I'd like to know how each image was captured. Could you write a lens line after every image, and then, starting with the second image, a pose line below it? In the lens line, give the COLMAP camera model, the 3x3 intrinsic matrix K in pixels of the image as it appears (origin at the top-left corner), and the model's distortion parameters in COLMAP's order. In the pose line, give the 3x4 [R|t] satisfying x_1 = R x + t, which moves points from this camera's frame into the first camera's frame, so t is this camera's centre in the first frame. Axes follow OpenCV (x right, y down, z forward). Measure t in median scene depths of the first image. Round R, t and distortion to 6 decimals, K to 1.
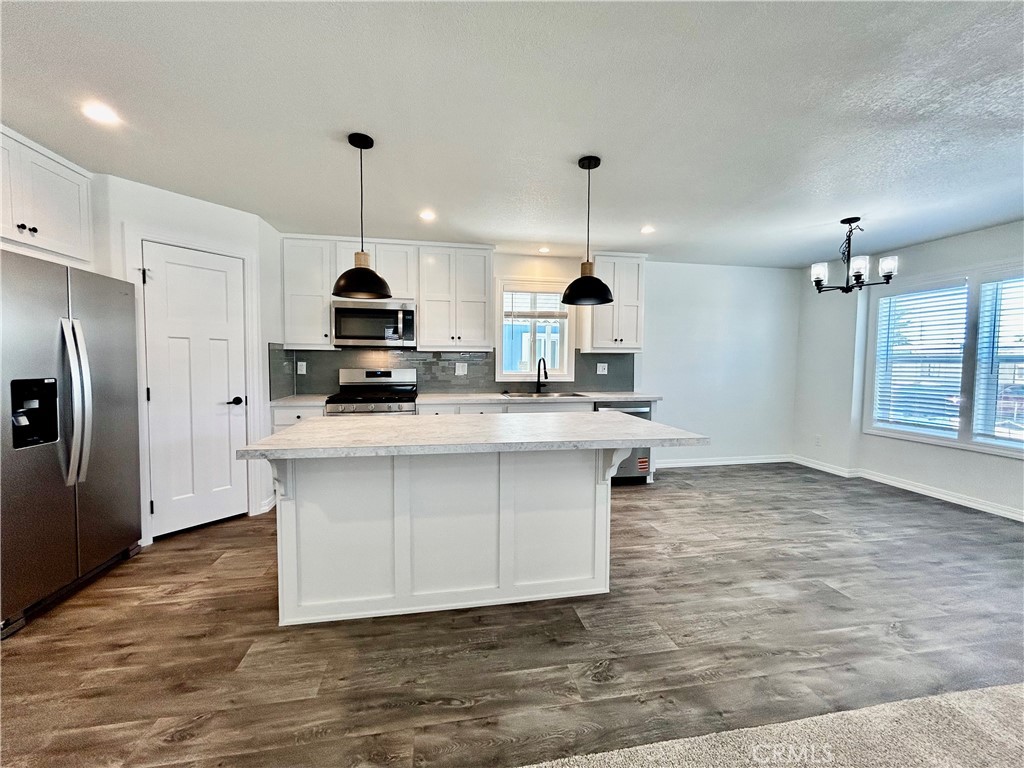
lens RADIAL K [[411.7, 0, 513.2], [0, 411.7, 383.0], [0, 0, 1]] dist [0.001401, -0.000469]
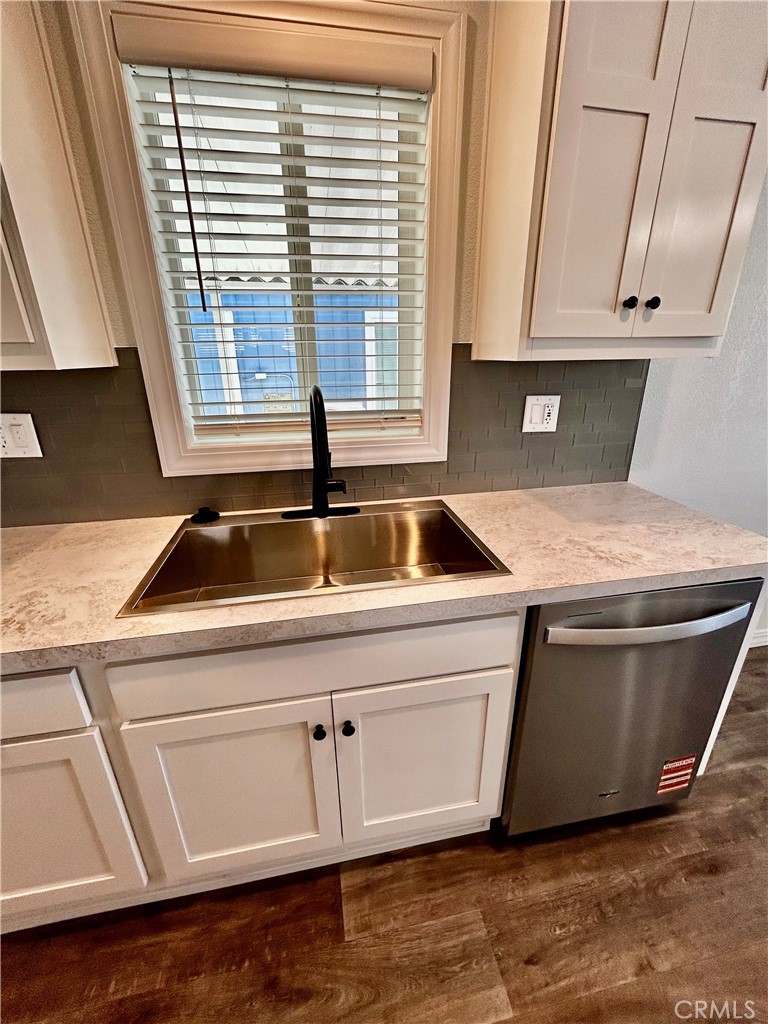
lens RADIAL K [[411.7, 0, 386.4], [0, 411.7, 507.4], [0, 0, 1]] dist [0.001401, -0.000469]
pose [[0.999810, -0.019421, -0.001813, 0.152182], [0.019070, 0.953770, 0.299933, -0.091837], [-0.004096, -0.299910, 0.953959, 1.028281]]
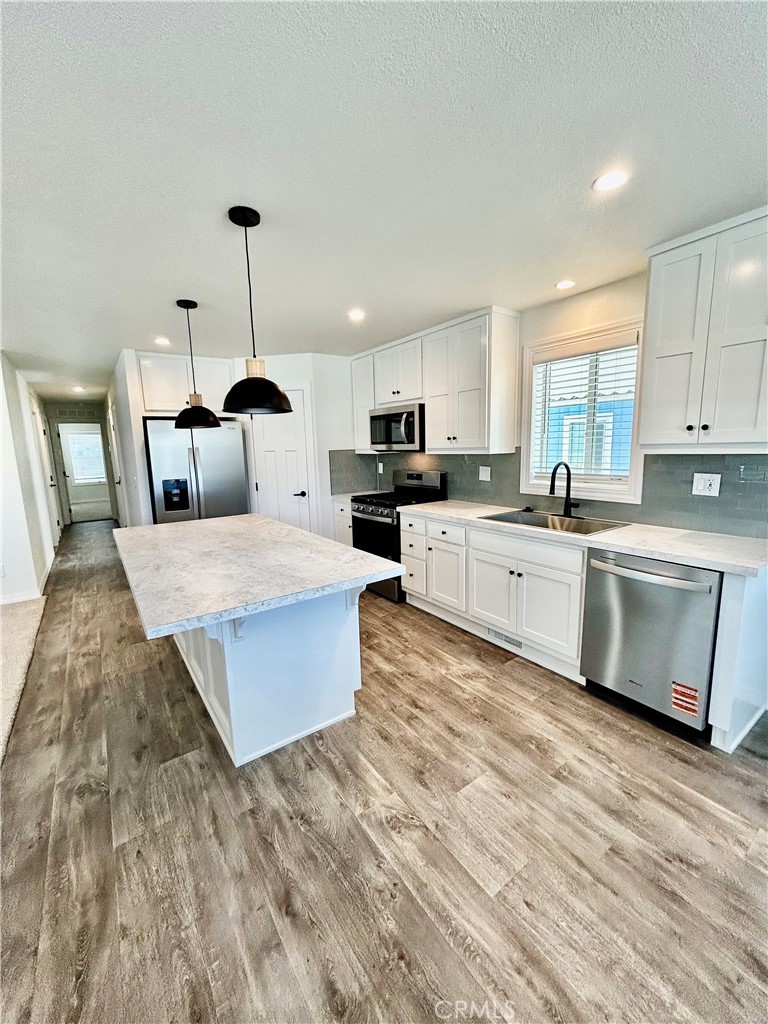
lens RADIAL K [[411.7, 0, 385.5], [0, 411.7, 511.5], [0, 0, 1]] dist [0.001401, -0.000469]
pose [[0.425091, 0.127196, -0.896169, 0.737980], [-0.018741, 0.991102, 0.131781, -0.089302], [0.904957, -0.039224, 0.423692, 0.662109]]
